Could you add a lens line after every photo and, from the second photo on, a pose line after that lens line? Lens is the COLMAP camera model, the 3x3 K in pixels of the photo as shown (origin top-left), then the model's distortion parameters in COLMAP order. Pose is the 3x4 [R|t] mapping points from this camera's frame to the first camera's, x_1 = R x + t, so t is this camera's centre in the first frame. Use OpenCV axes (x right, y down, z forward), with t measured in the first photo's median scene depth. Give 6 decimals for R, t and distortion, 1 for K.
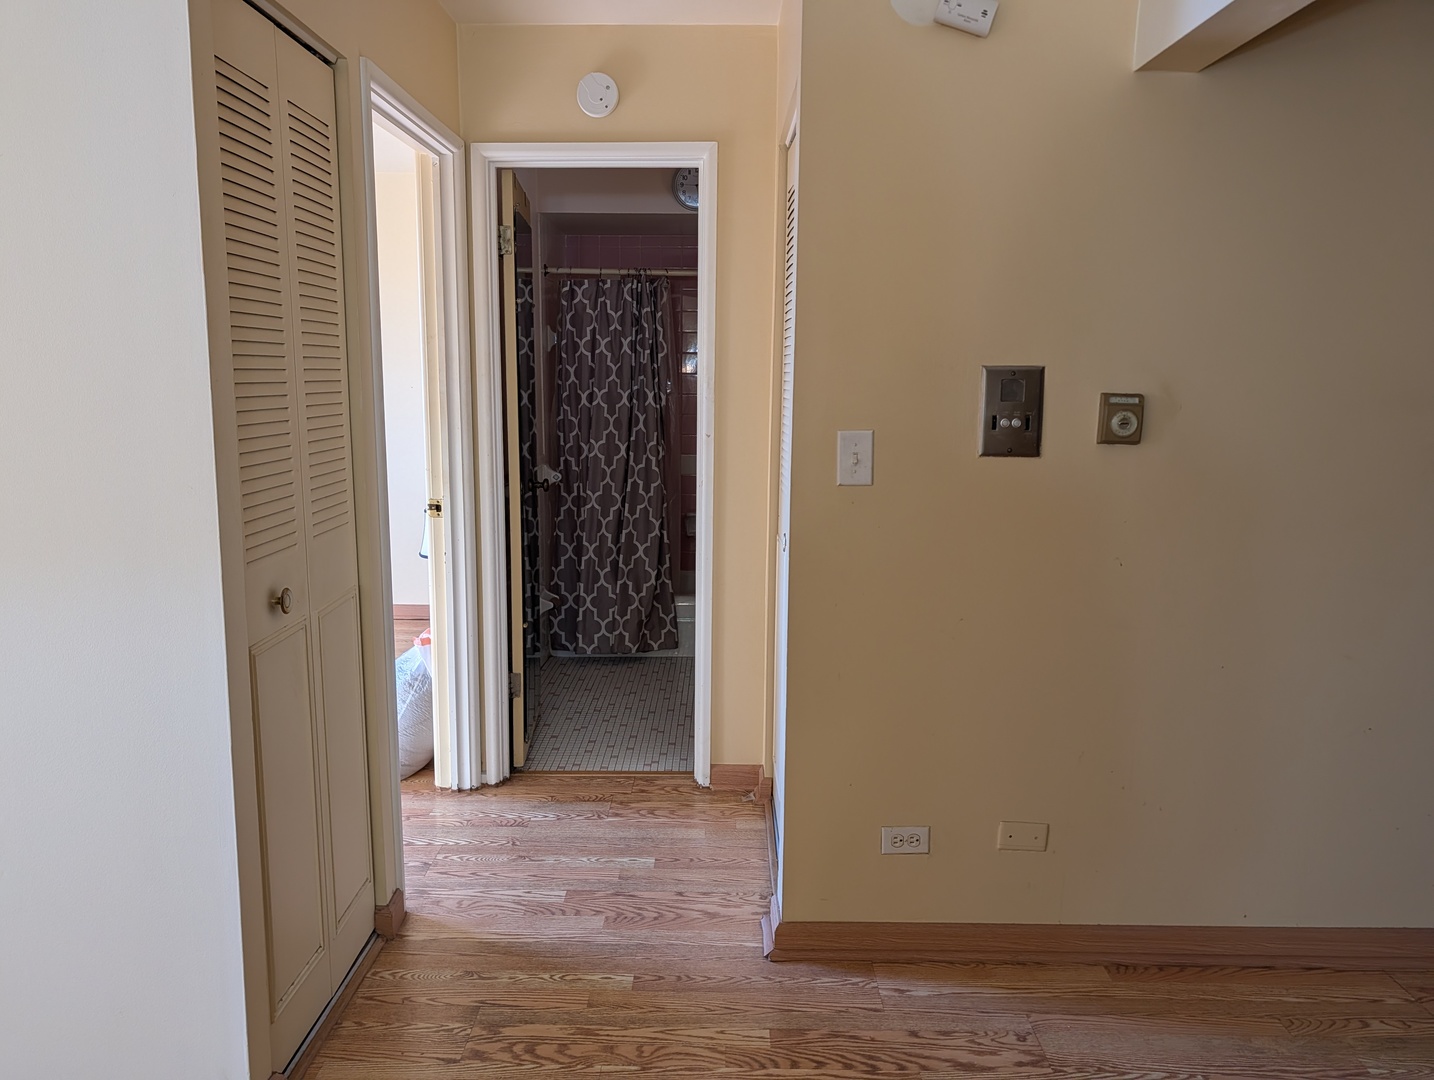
lens RADIAL K [[1060.3, 0, 717.5], [0, 1060.3, 532.7], [0, 0, 1]] dist [0.023237, -0.000554]
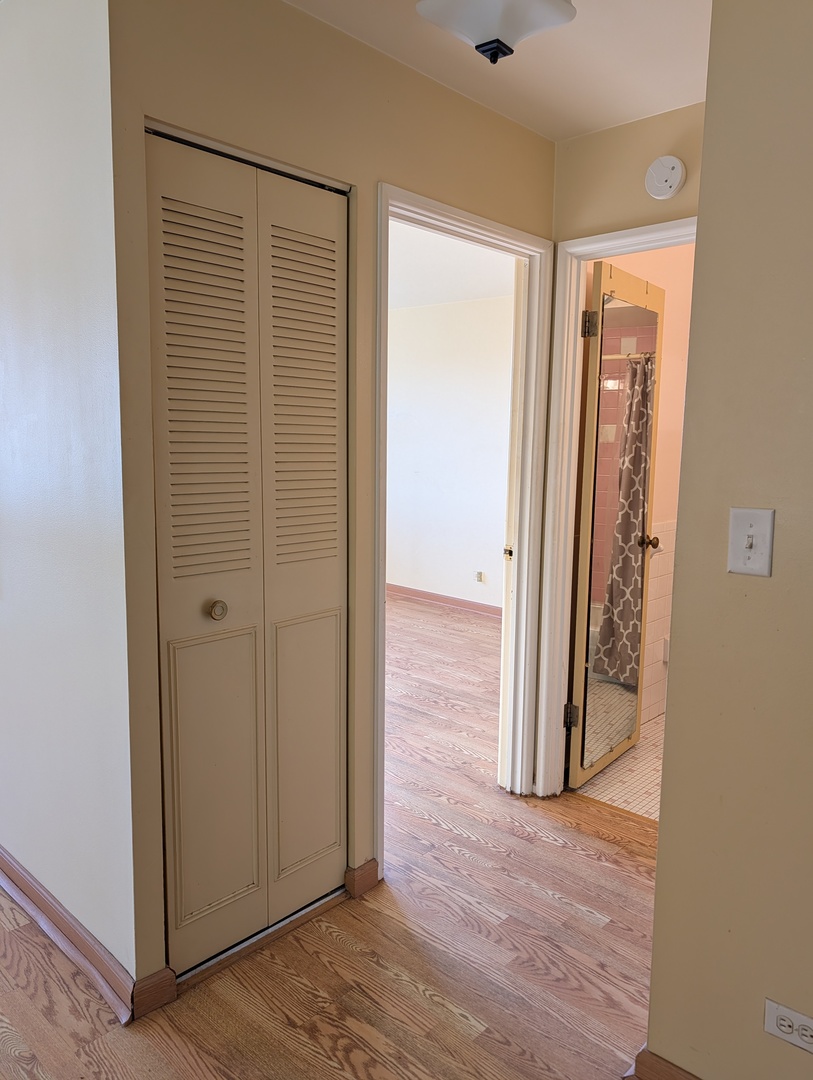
lens RADIAL K [[798.6, 0, 406.5], [0, 798.6, 540.0], [0, 0, 1]] dist [0.023237, -0.000554]
pose [[0.746245, 0.090410, -0.659503, 0.192518], [-0.111159, 0.993748, 0.010451, -0.027294], [0.656325, 0.065510, 0.751629, 0.197909]]
